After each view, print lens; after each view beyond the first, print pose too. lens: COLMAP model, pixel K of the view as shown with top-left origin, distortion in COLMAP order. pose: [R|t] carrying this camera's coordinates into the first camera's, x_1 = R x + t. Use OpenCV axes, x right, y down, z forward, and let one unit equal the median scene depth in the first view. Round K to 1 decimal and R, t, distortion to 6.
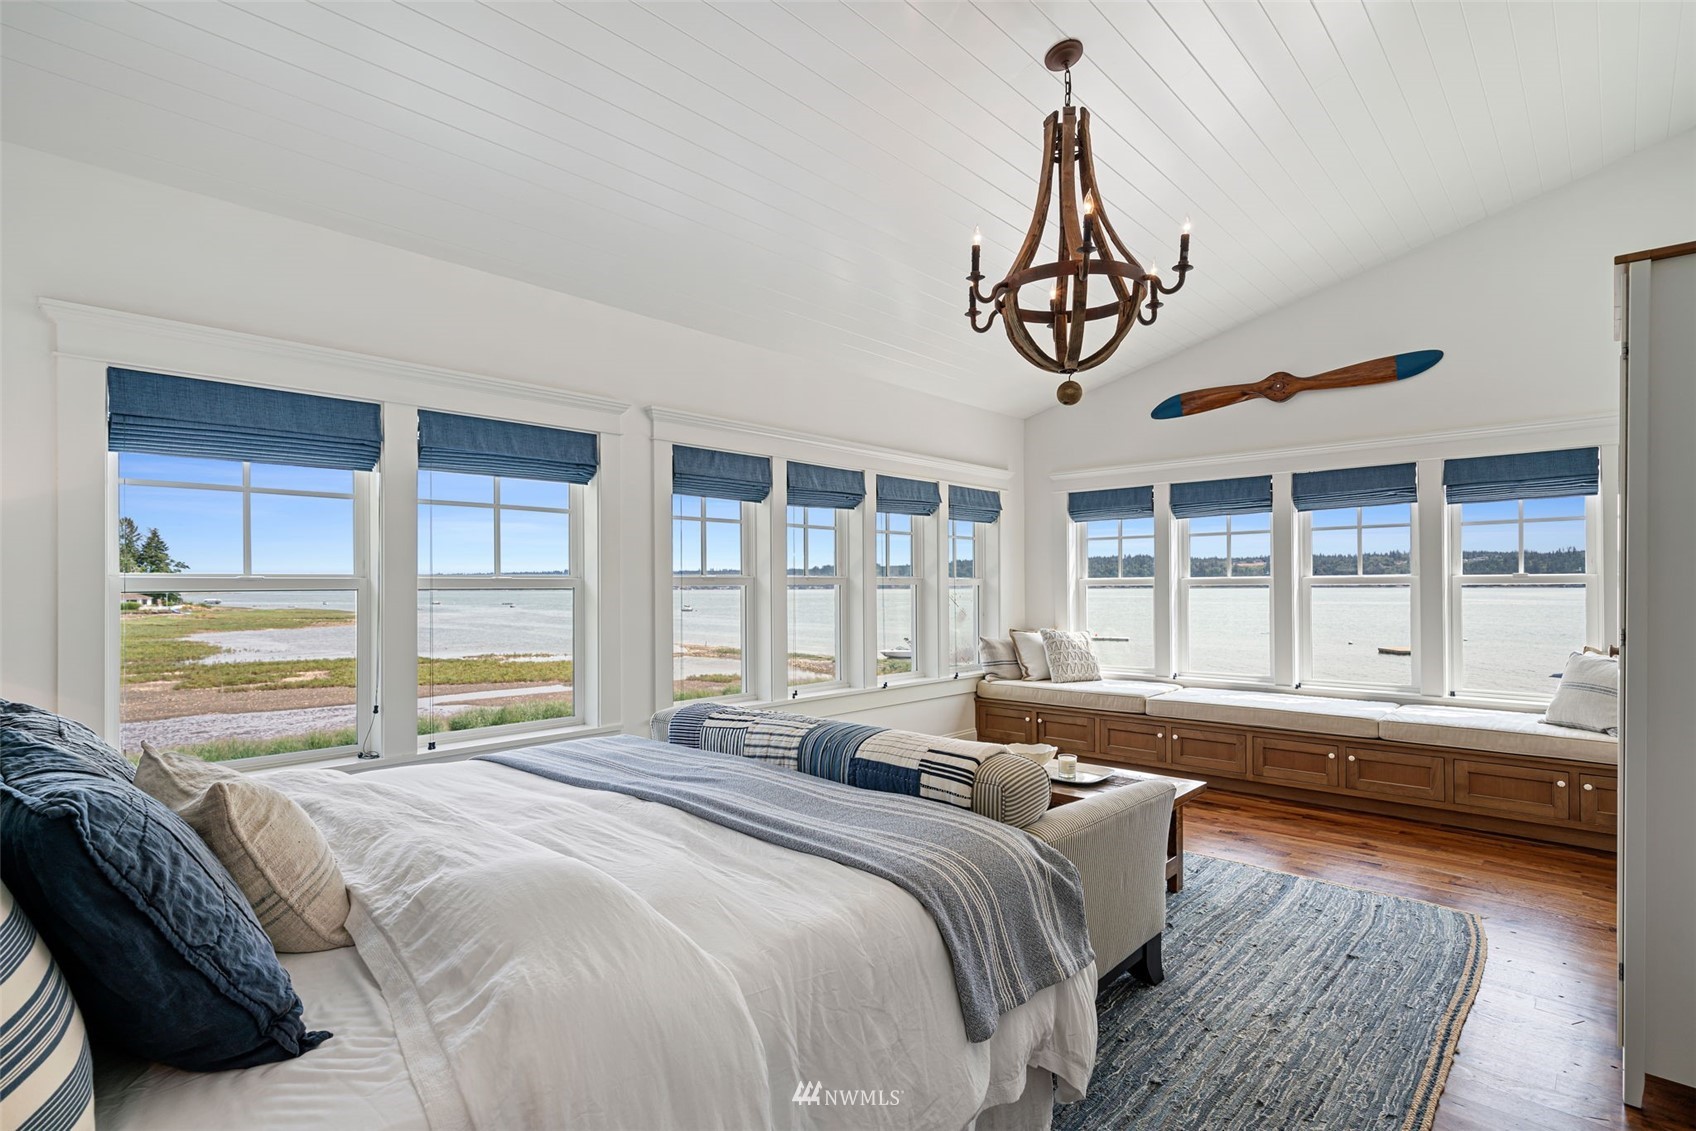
lens RADIAL K [[832.8, 0, 849.1], [0, 832.8, 572.9], [0, 0, 1]] dist [0.000917, 0.000050]
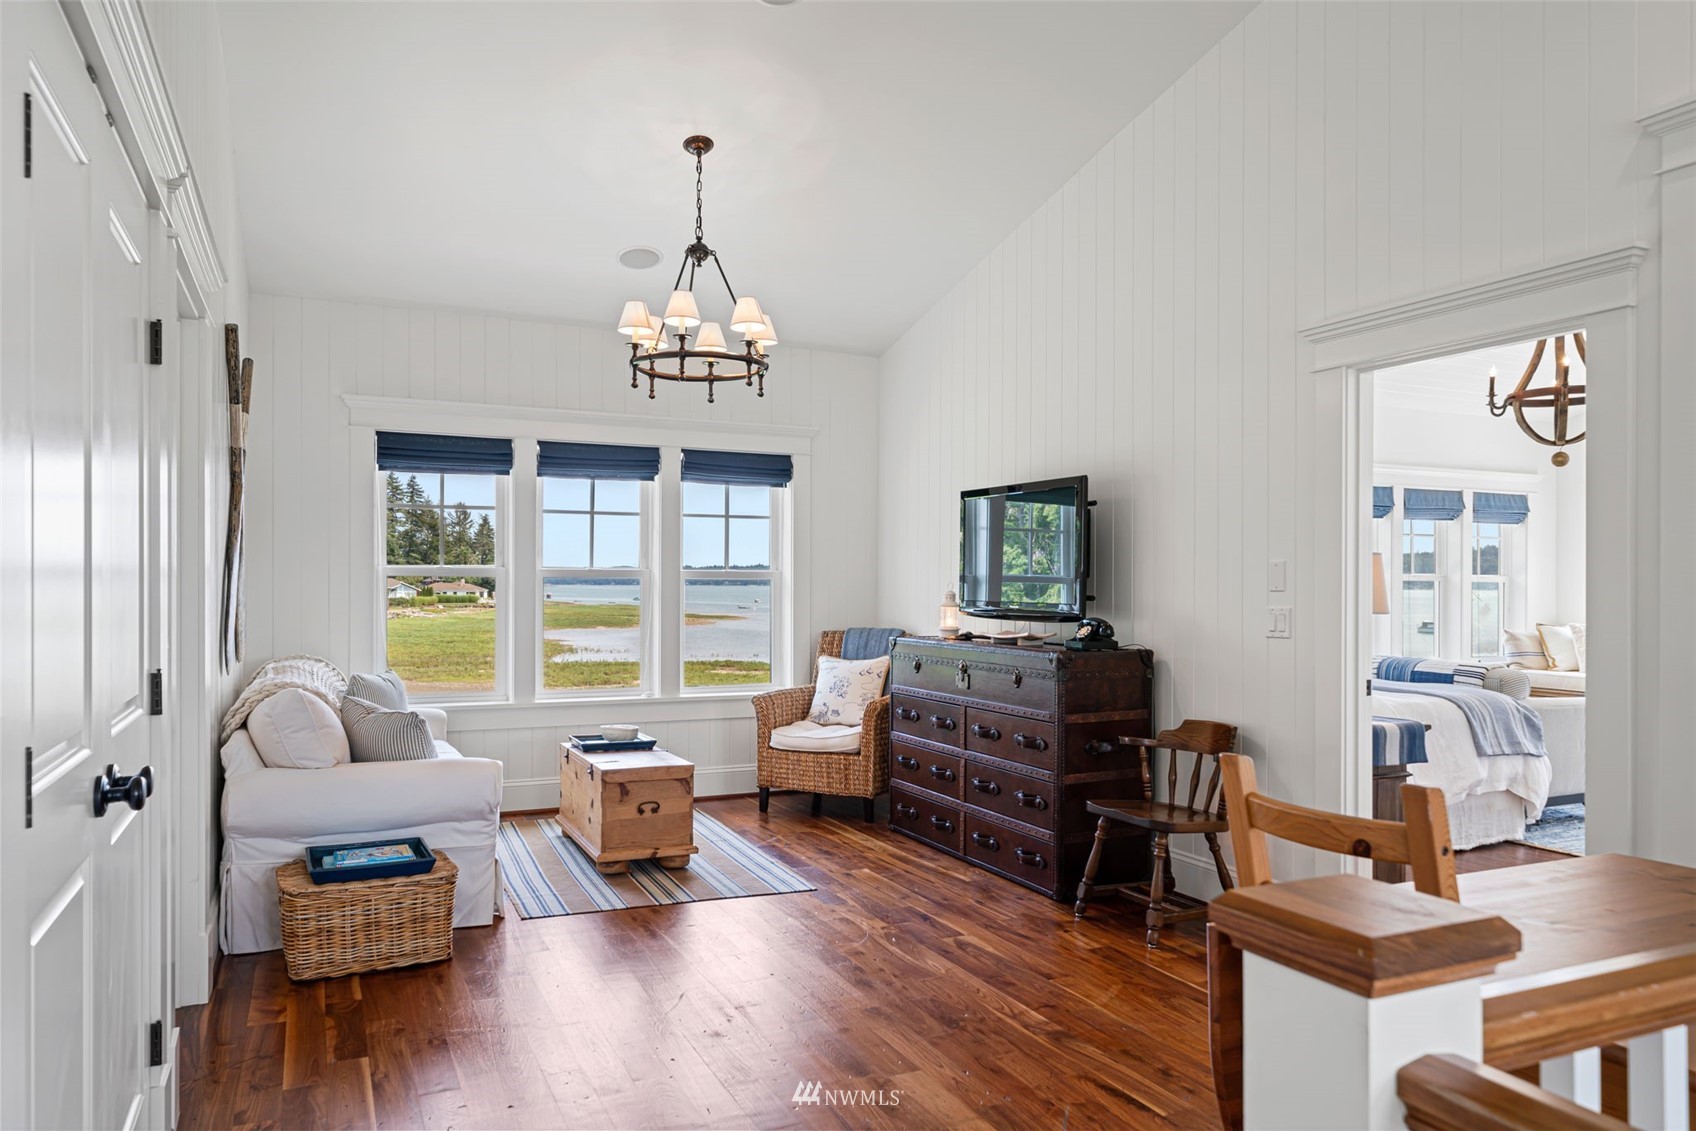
lens RADIAL K [[1130.8, 0, 839.8], [0, 1130.8, 580.1], [0, 0, 1]] dist [0.005356, 0.001083]
pose [[0.924485, 0.008841, -0.381116, -0.089980], [-0.003847, 0.999896, 0.013864, -0.005474], [0.381199, -0.011351, 0.924423, -0.767149]]
